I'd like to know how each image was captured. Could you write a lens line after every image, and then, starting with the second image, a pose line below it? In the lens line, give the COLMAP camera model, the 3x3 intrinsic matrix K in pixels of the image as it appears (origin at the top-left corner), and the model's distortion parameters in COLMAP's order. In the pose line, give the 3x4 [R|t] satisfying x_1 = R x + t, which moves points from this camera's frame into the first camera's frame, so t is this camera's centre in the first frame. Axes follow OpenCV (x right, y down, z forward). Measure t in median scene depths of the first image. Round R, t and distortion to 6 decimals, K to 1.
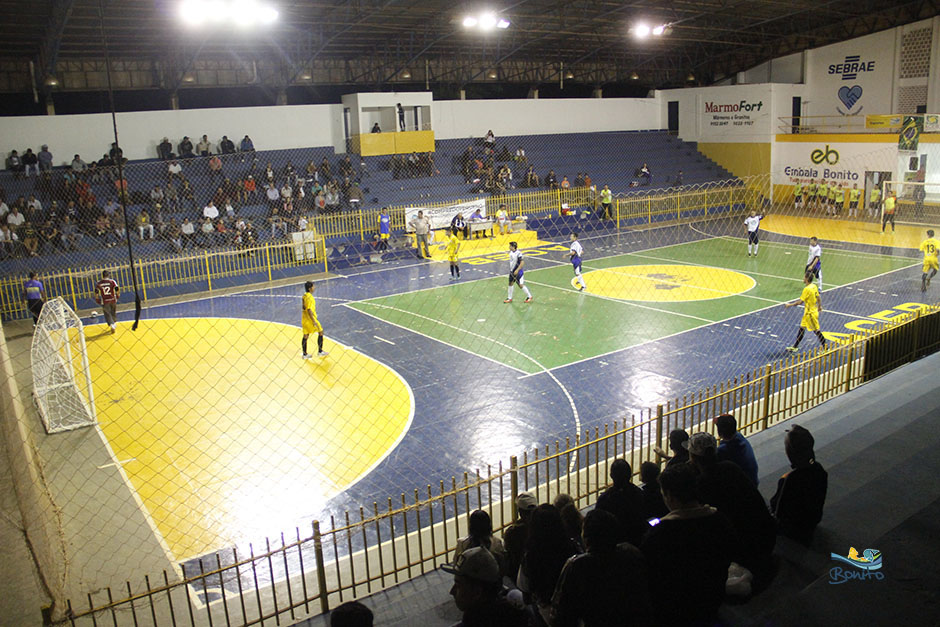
lens RADIAL K [[765.6, 0, 470.0], [0, 765.6, 313.5], [0, 0, 1]] dist [-0.186071, 0.138758]
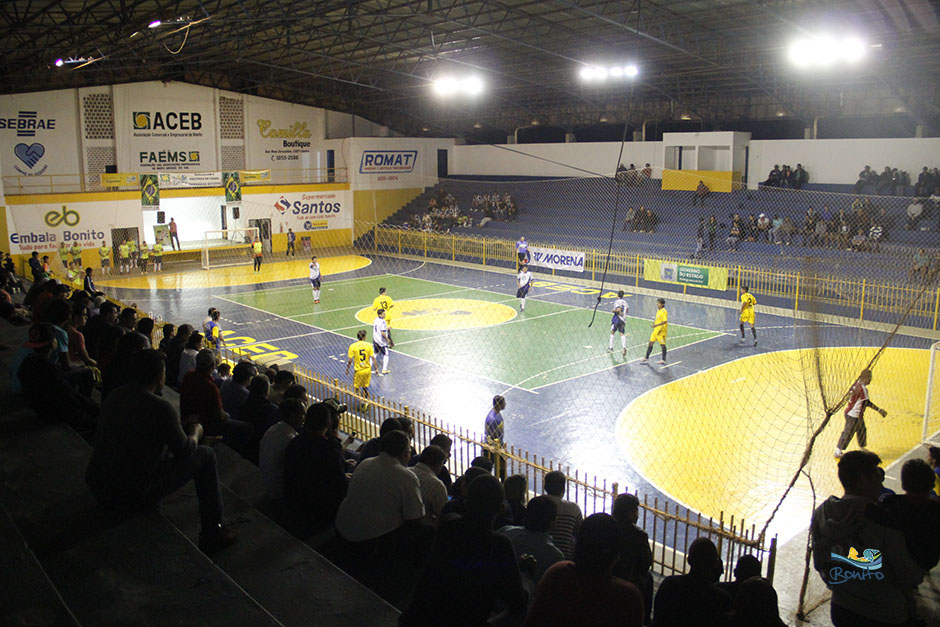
lens RADIAL K [[785.0, 0, 470.0], [0, 785.0, 313.5], [0, 0, 1]] dist [-0.170600, 0.137274]
pose [[-0.129788, -0.140200, 0.981580, -0.530728], [0.244876, 0.954757, 0.168747, -0.132376], [-0.960828, 0.262266, -0.089584, 0.617628]]
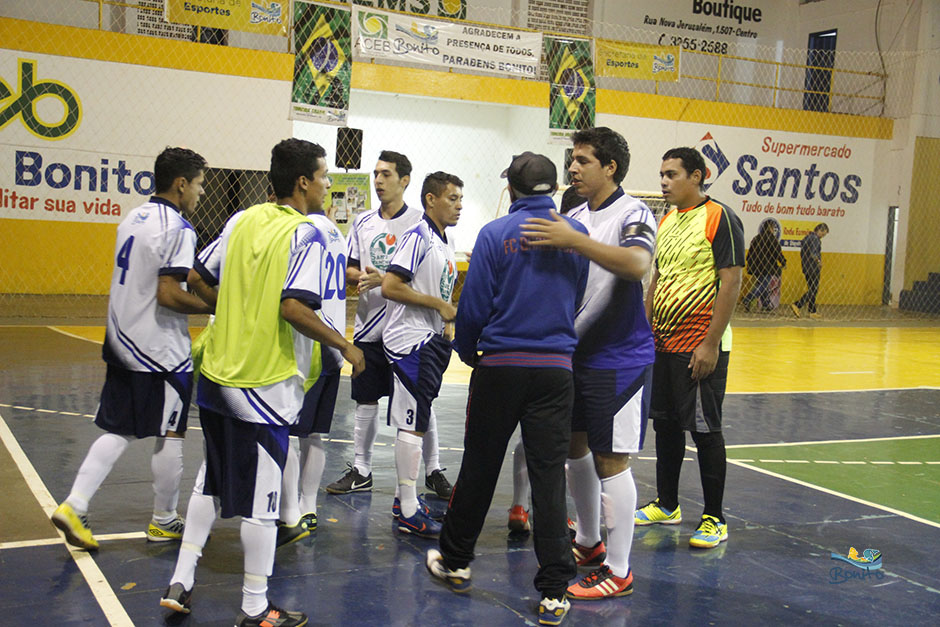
lens RADIAL K [[1199.3, 0, 470.0], [0, 1199.3, 313.5], [0, 0, 1]] dist [0.073781, 0.062140]
pose [[0.112564, -0.014295, 0.993542, 0.063353], [0.186767, 0.982379, -0.007025, -0.105029], [-0.975934, 0.186351, 0.113250, 0.798481]]
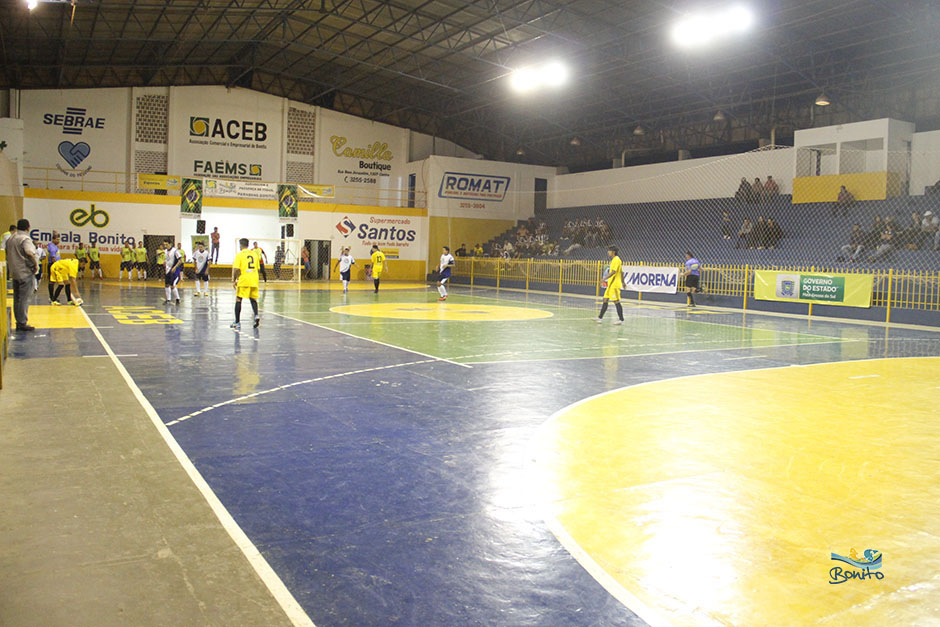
lens RADIAL K [[785.0, 0, 470.0], [0, 785.0, 313.5], [0, 0, 1]] dist [-0.170600, 0.137274]
pose [[0.073589, -0.018292, 0.997121, -0.346745], [0.206224, 0.978501, 0.002731, -0.019067], [-0.975734, 0.205429, 0.075779, 0.528592]]
